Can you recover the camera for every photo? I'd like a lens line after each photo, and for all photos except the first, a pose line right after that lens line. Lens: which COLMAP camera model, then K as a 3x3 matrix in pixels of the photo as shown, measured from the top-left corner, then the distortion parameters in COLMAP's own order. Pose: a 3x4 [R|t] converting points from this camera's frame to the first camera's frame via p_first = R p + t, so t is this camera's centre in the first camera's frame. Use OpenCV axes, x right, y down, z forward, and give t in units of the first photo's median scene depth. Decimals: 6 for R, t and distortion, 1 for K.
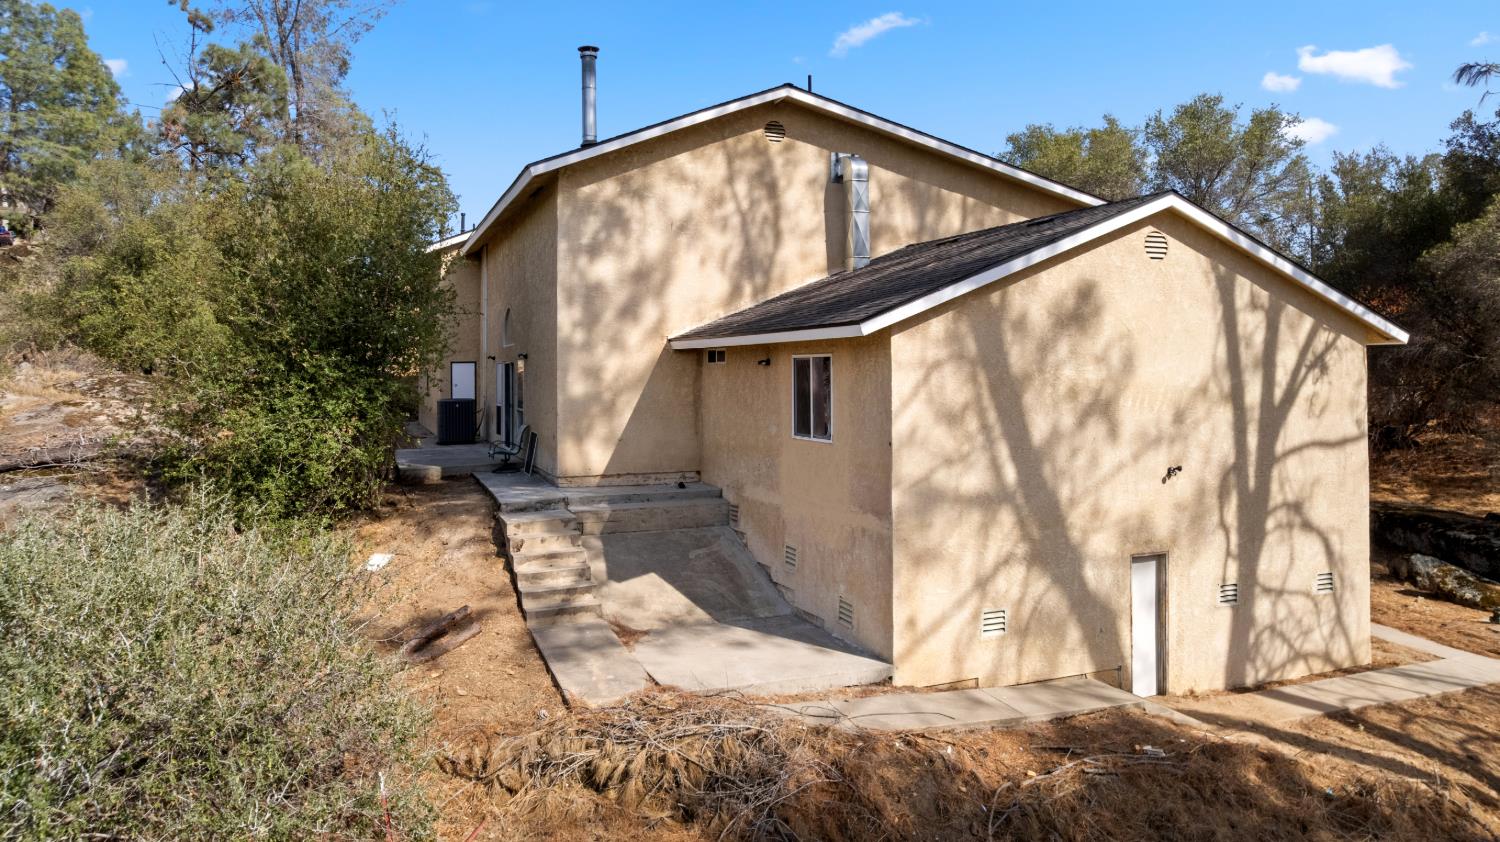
lens RADIAL K [[1002.8, 0, 753.3], [0, 1002.8, 368.0], [0, 0, 1]] dist [-0.060244, 0.081288]
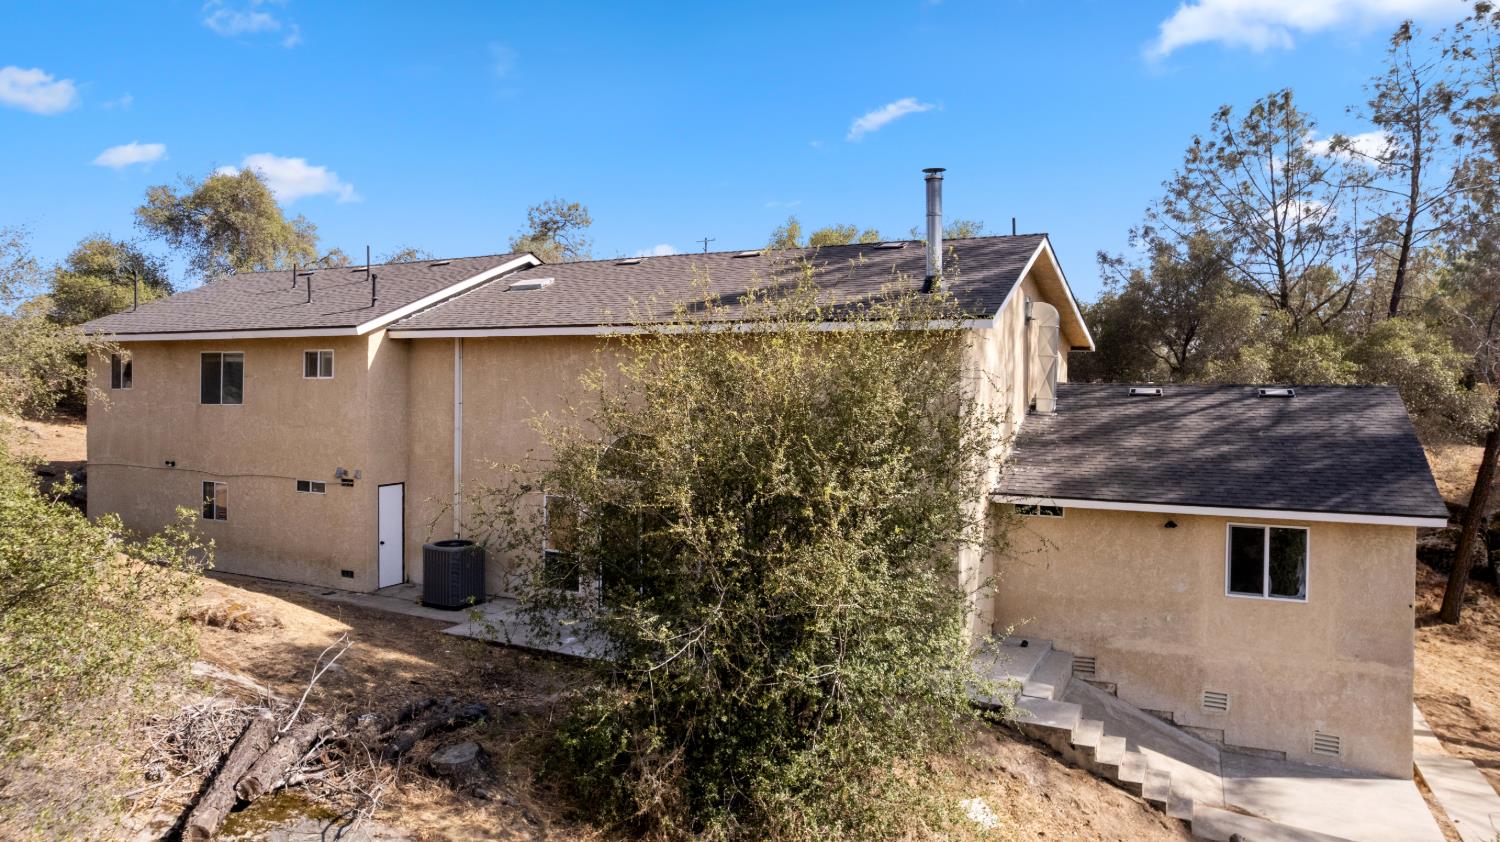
lens RADIAL K [[976.1, 0, 755.8], [0, 976.1, 396.3], [0, 0, 1]] dist [-0.096394, 0.090414]
pose [[0.729670, 0.006348, 0.683770, -1.063593], [-0.020050, 0.999726, 0.012115, -0.153981], [-0.683505, -0.022550, 0.729597, 0.577202]]
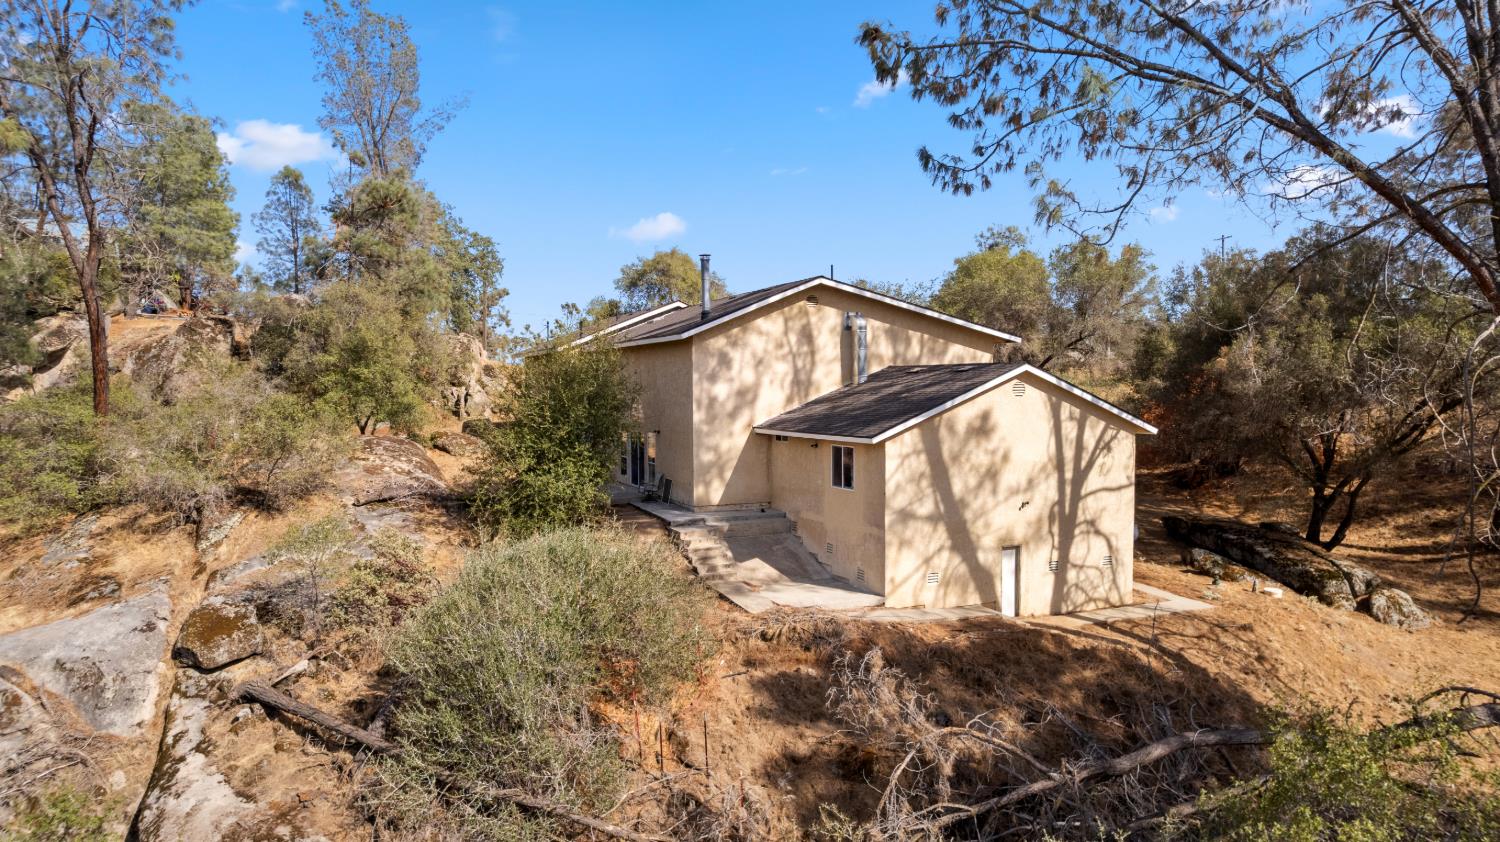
lens RADIAL K [[981.7, 0, 768.4], [0, 981.7, 422.6], [0, 0, 1]] dist [-0.081674, 0.077520]
pose [[0.998677, 0.003553, 0.051300, -0.172472], [-0.005647, 0.999154, 0.040743, -0.125827], [-0.051112, -0.040979, 0.997852, -0.835979]]
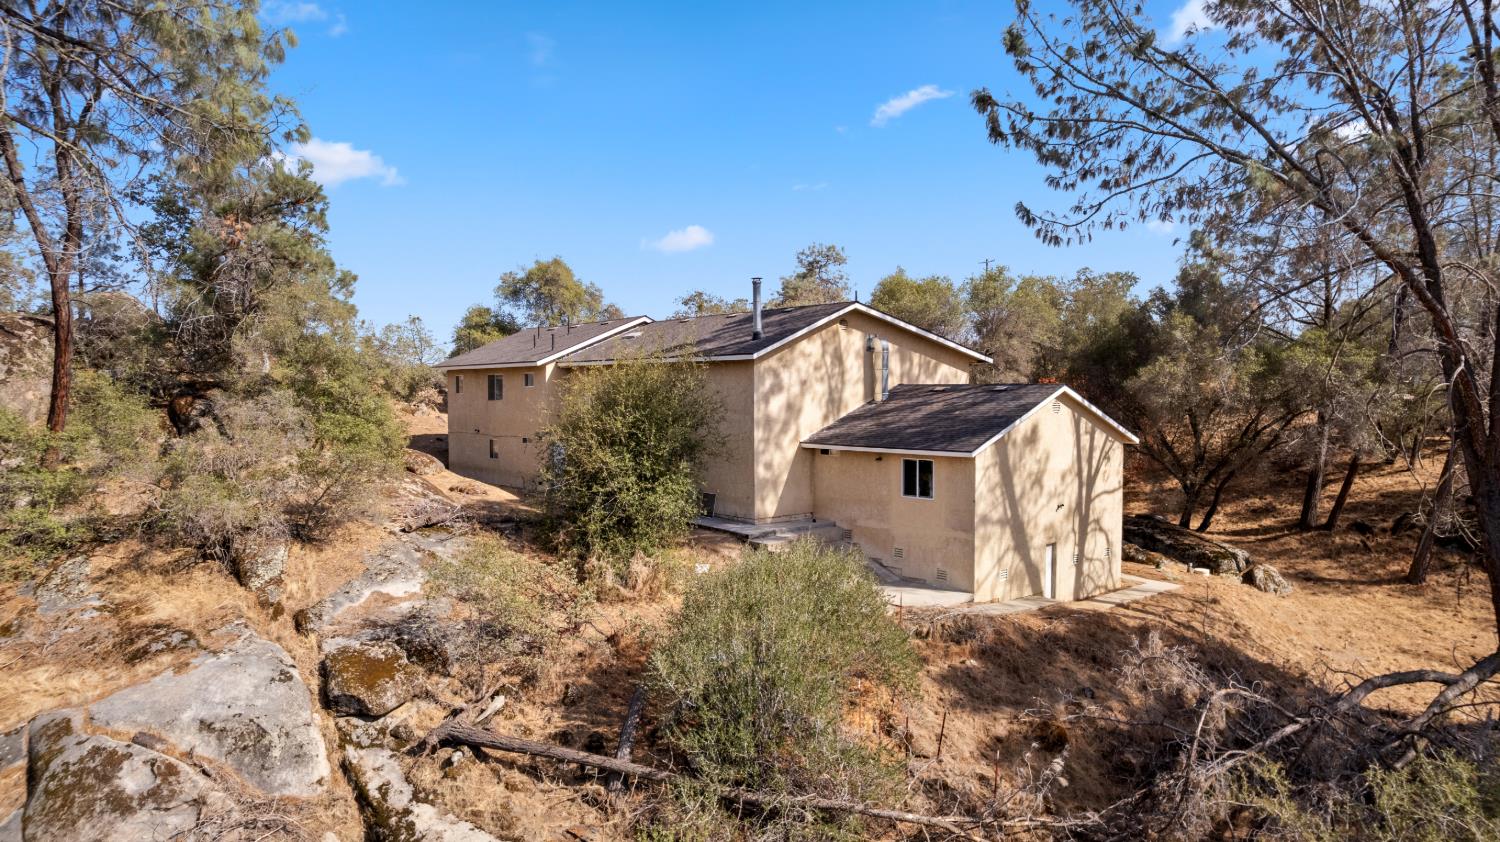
lens RADIAL K [[981.7, 0, 768.4], [0, 981.7, 422.6], [0, 0, 1]] dist [-0.081674, 0.077520]
pose [[0.938860, -0.004727, 0.344266, -0.911181], [-0.008195, 0.999316, 0.036069, -0.154674], [-0.344200, -0.036685, 0.938179, -0.802079]]
